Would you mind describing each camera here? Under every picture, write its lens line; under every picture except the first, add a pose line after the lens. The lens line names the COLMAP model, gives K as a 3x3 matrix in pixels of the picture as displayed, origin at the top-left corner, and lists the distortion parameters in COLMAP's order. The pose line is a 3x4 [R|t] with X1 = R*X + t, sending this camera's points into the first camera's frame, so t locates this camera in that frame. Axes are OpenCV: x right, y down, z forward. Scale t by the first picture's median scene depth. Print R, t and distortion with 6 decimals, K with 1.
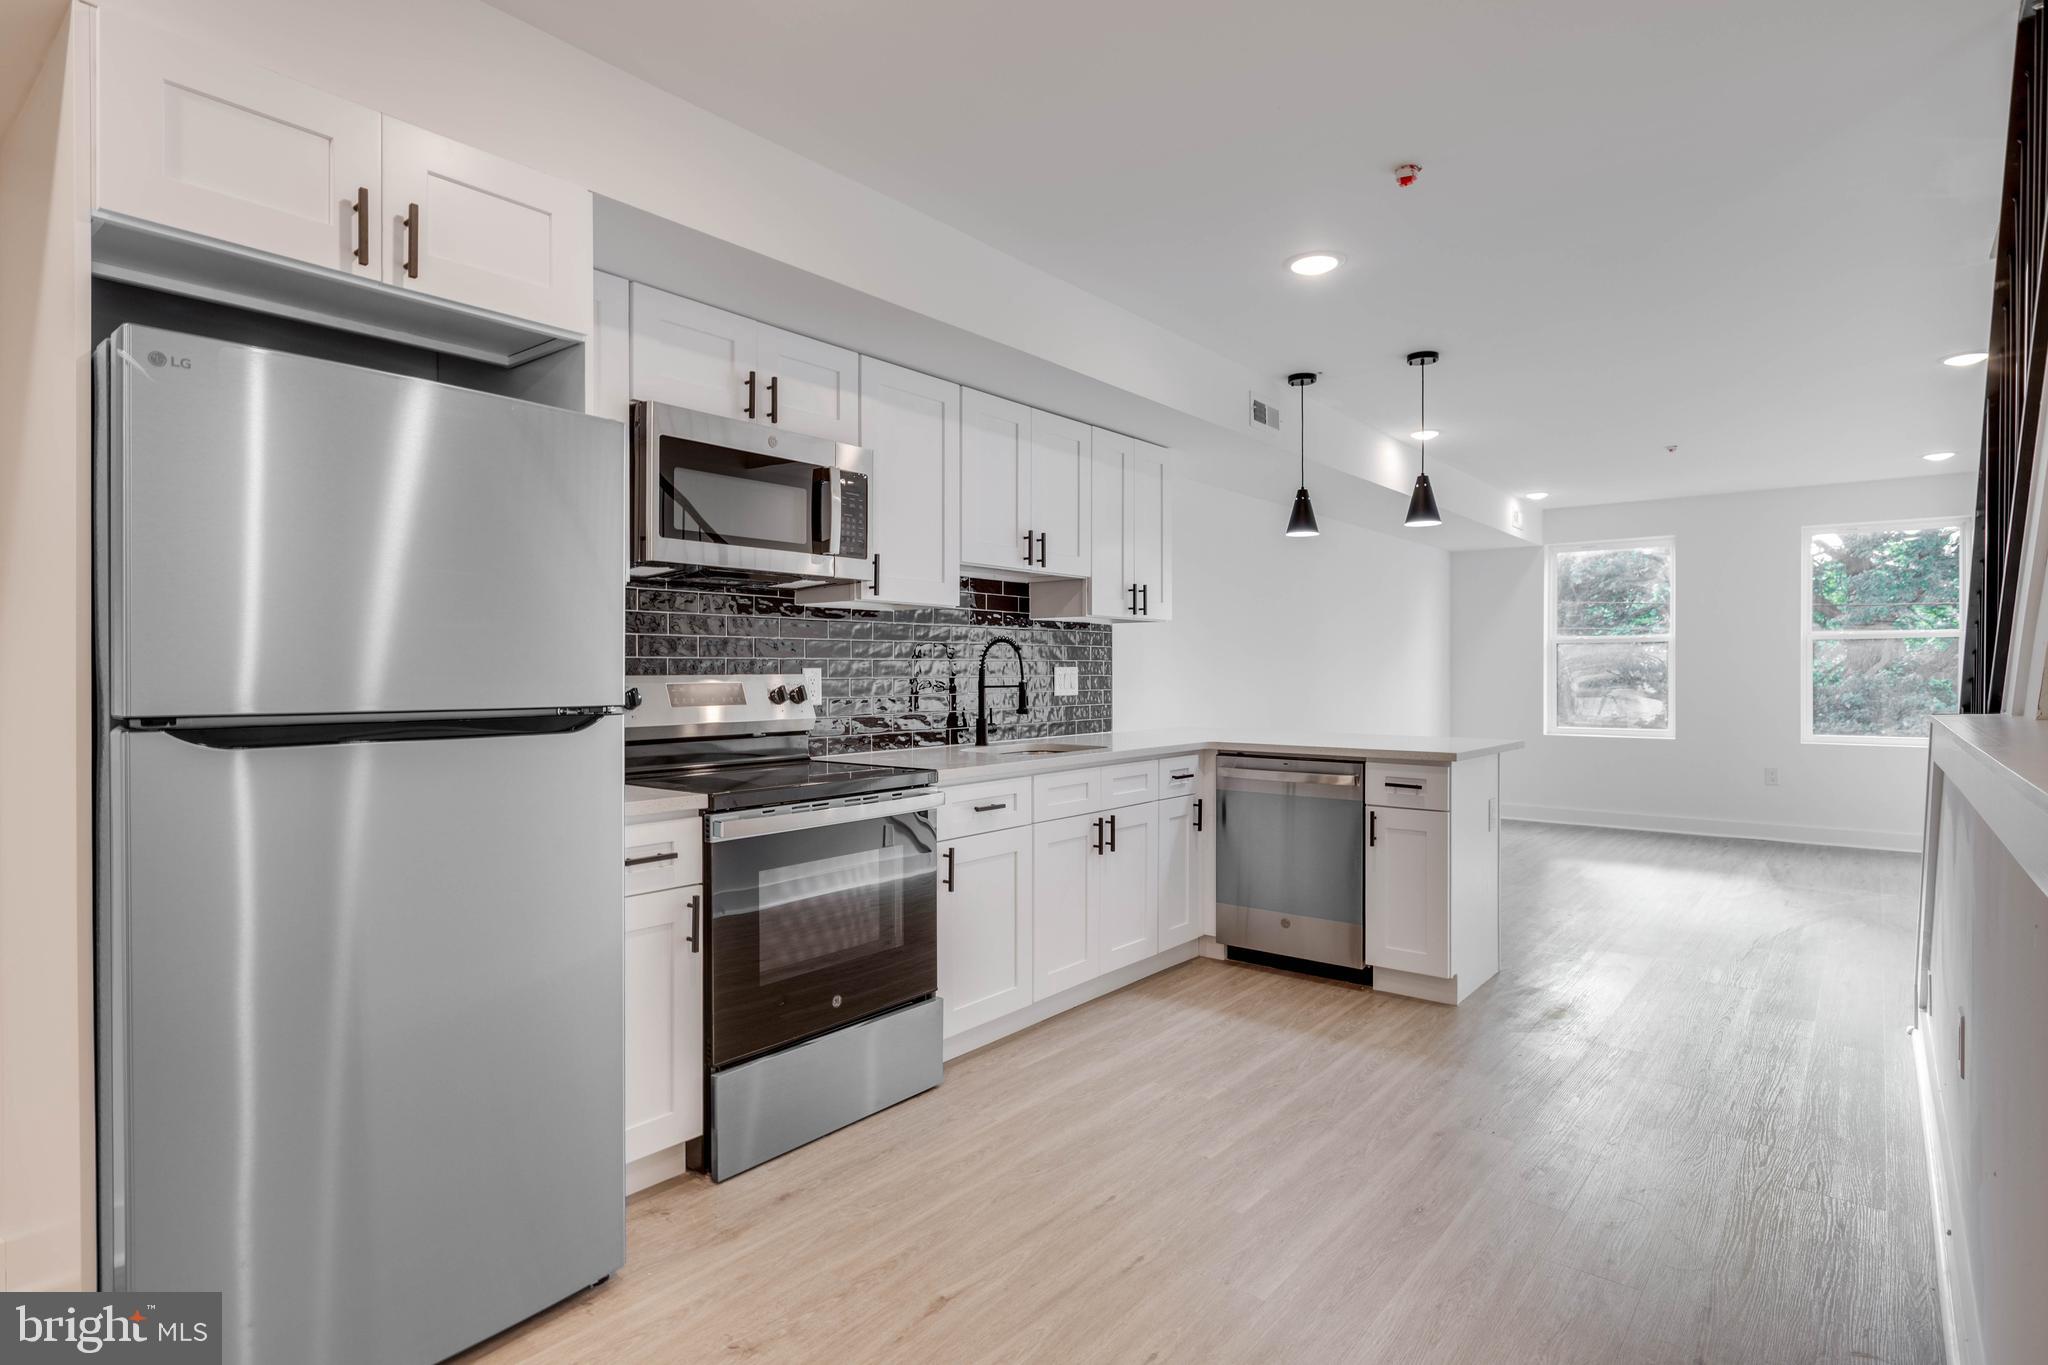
lens RADIAL K [[1078.6, 0, 988.7], [0, 1078.6, 676.6], [0, 0, 1]] dist [0.006352, 0.001087]
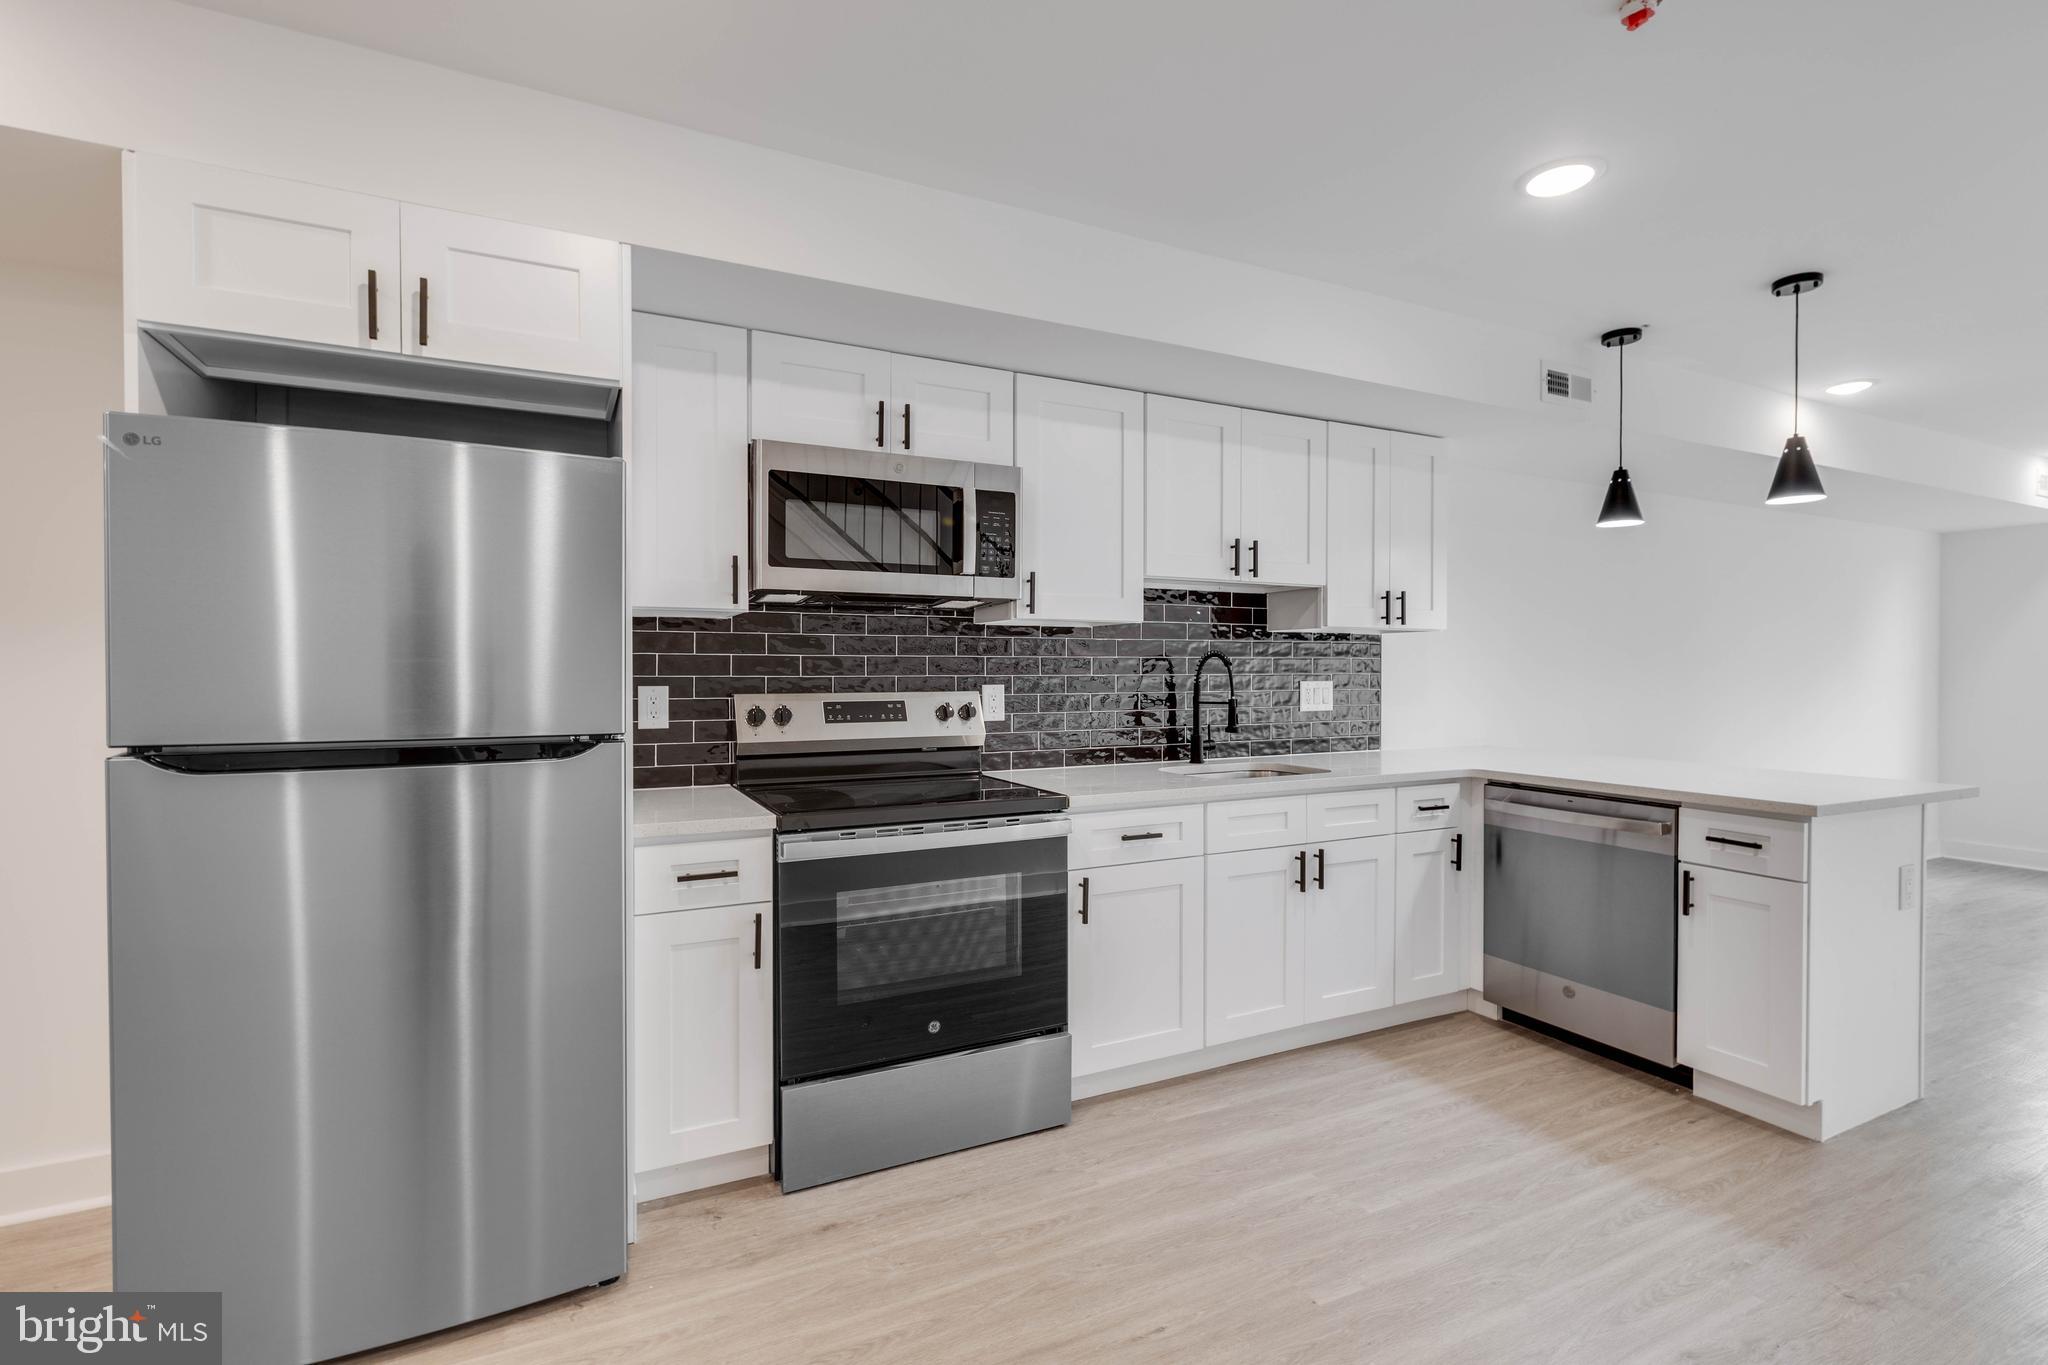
lens RADIAL K [[906.3, 0, 990.5], [0, 906.3, 679.4], [0, 0, 1]] dist [0.007209, -0.001782]
pose [[0.904740, 0.007015, -0.425907, 0.193215], [-0.004559, 0.999967, 0.006785, -0.018073], [0.425941, -0.004197, 0.904741, 0.202143]]
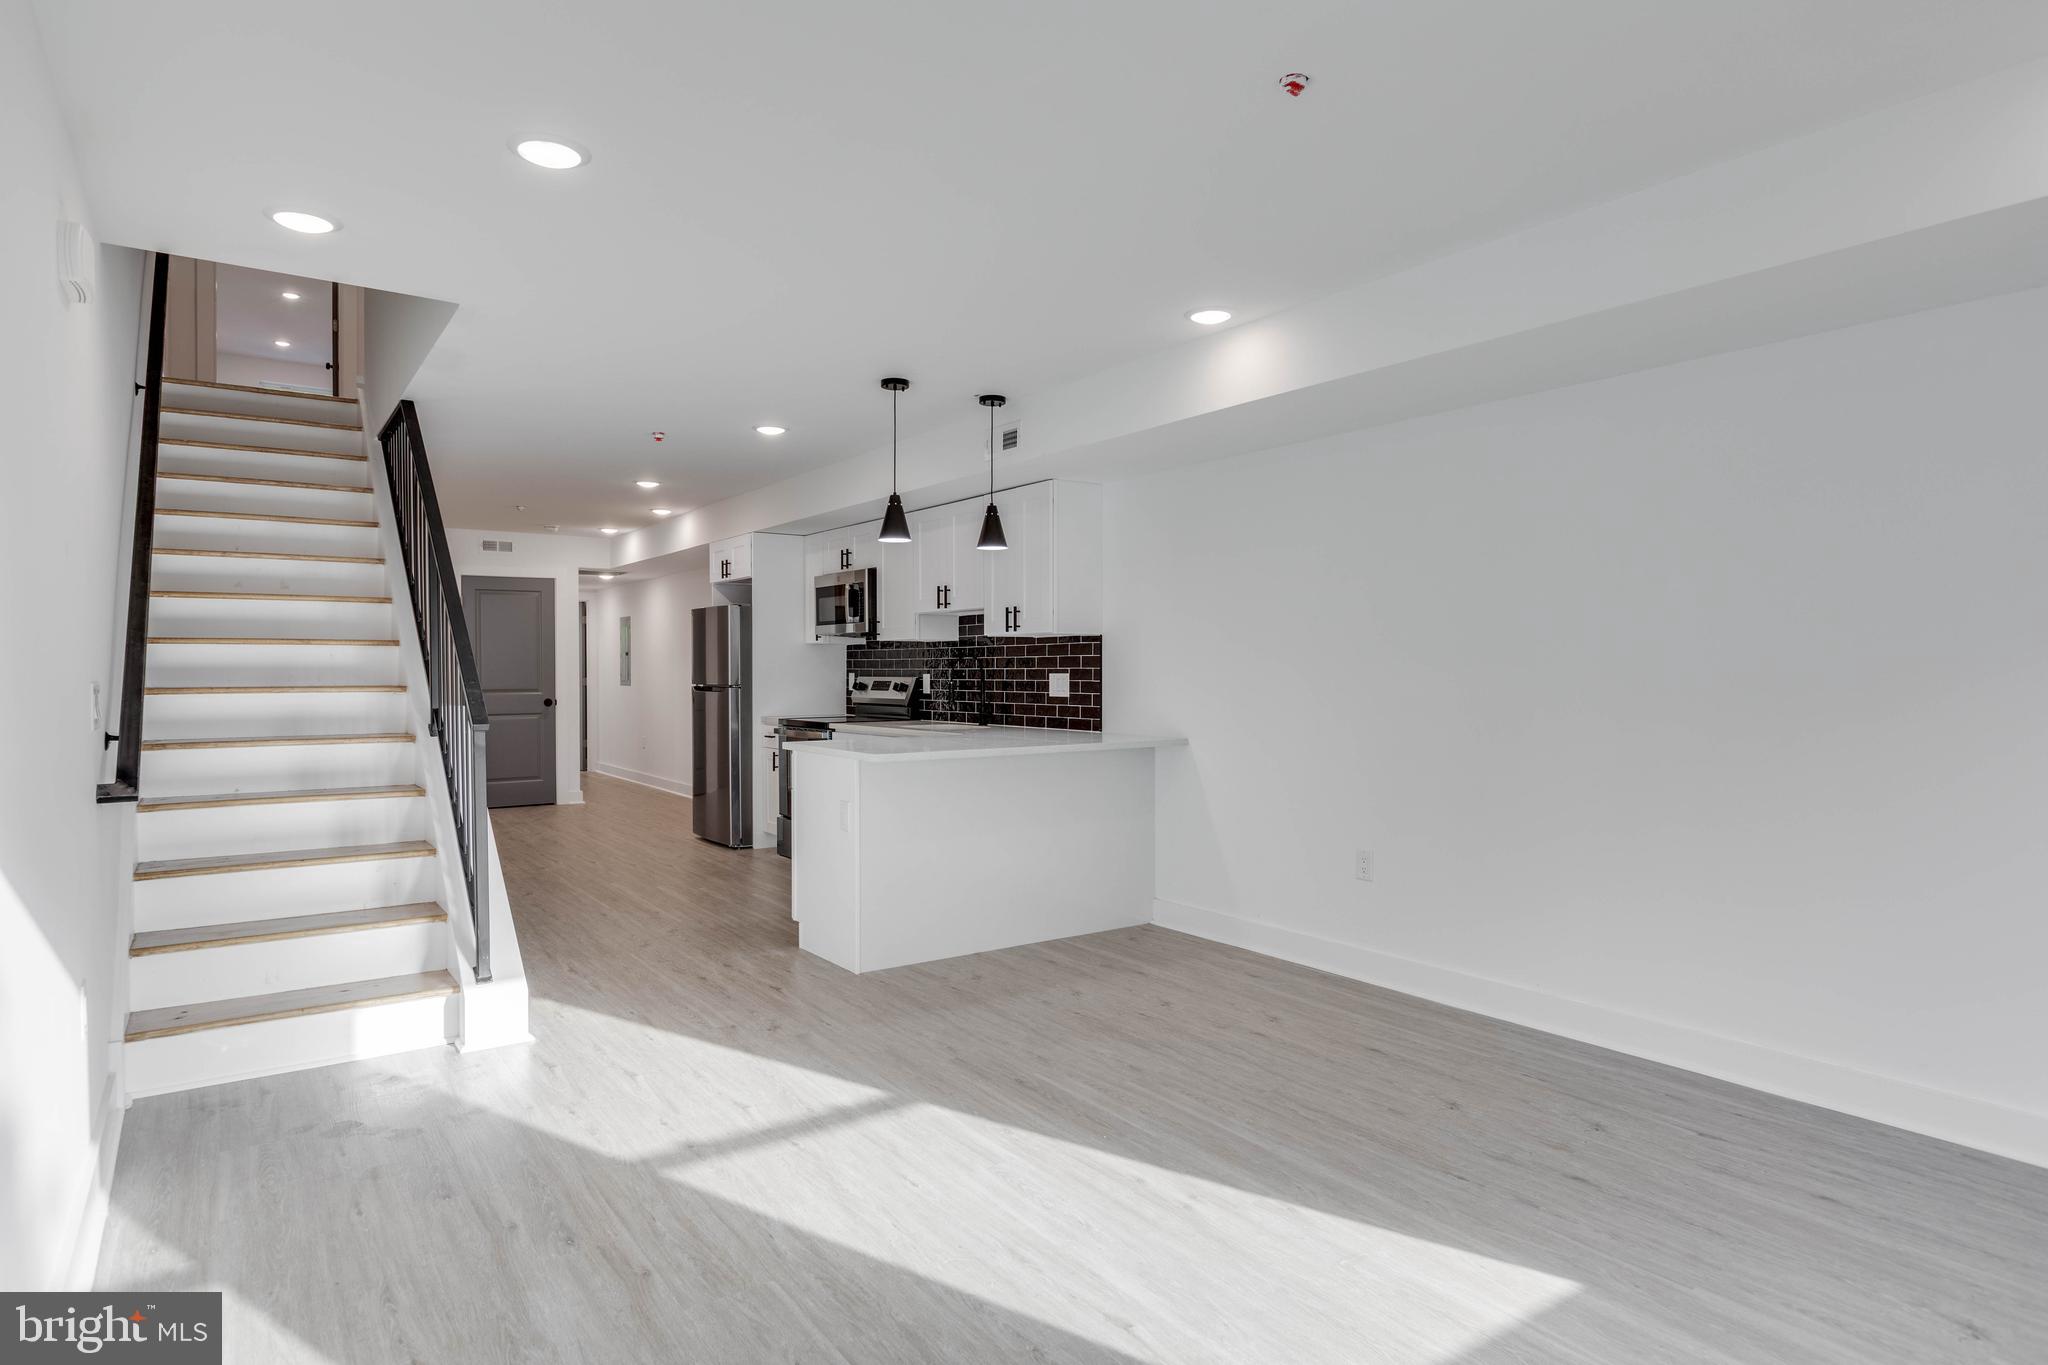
lens RADIAL K [[1078.6, 0, 1031.4], [0, 1078.6, 680.9], [0, 0, 1]] dist [0.006352, 0.001087]
pose [[-0.239551, 0.020134, -0.970675, 1.611277], [0.003643, 0.999797, 0.019839, -0.031308], [0.970877, 0.001217, -0.239576, 1.593124]]
